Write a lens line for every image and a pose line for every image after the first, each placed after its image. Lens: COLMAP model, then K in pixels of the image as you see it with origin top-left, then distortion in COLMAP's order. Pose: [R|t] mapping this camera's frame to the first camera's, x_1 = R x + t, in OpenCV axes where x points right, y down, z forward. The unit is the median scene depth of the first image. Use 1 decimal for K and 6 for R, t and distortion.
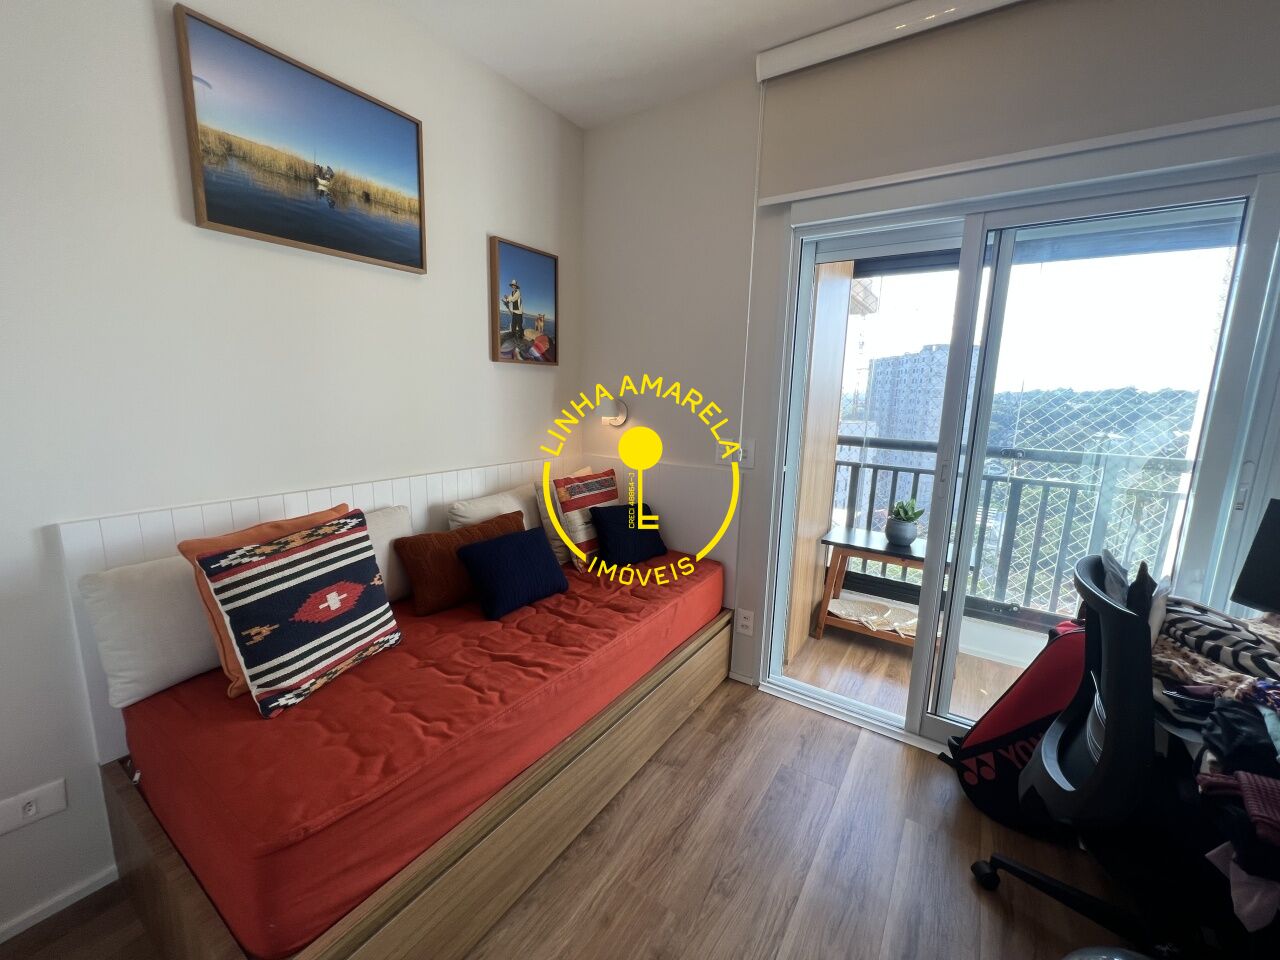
lens RADIAL K [[520.5, 0, 640.0], [0, 520.5, 480.0], [0, 0, 1]] dist [0.002405, 0.000278]
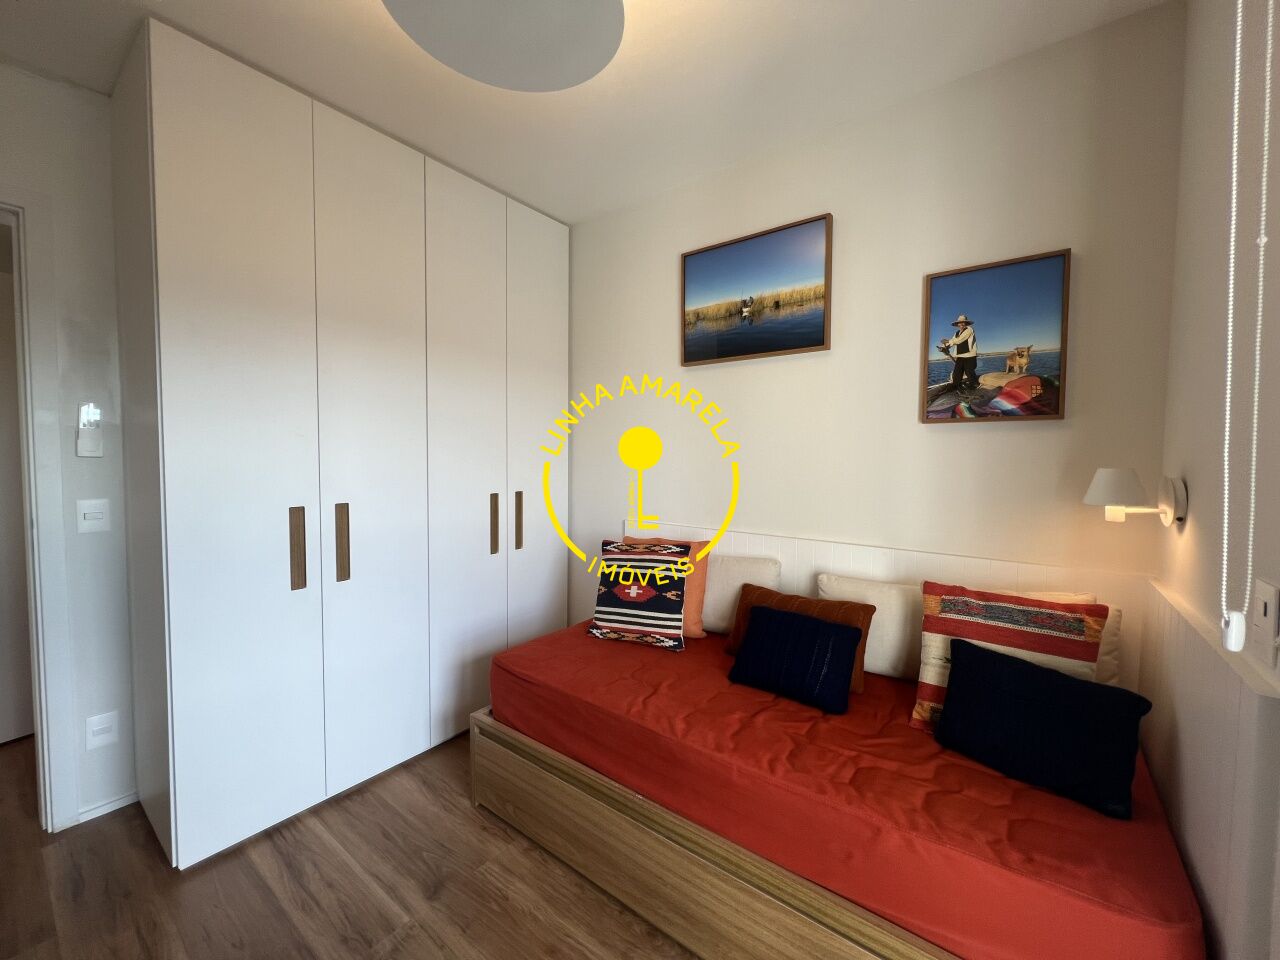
lens RADIAL K [[511.4, 0, 636.4], [0, 511.4, 479.0], [0, 0, 1]] dist [-0.000516, -0.000202]
pose [[-0.069373, 0.022782, -0.997331, 0.664013], [-0.181321, 0.982799, 0.035062, -0.108354], [0.980974, 0.183269, -0.064049, 0.761026]]
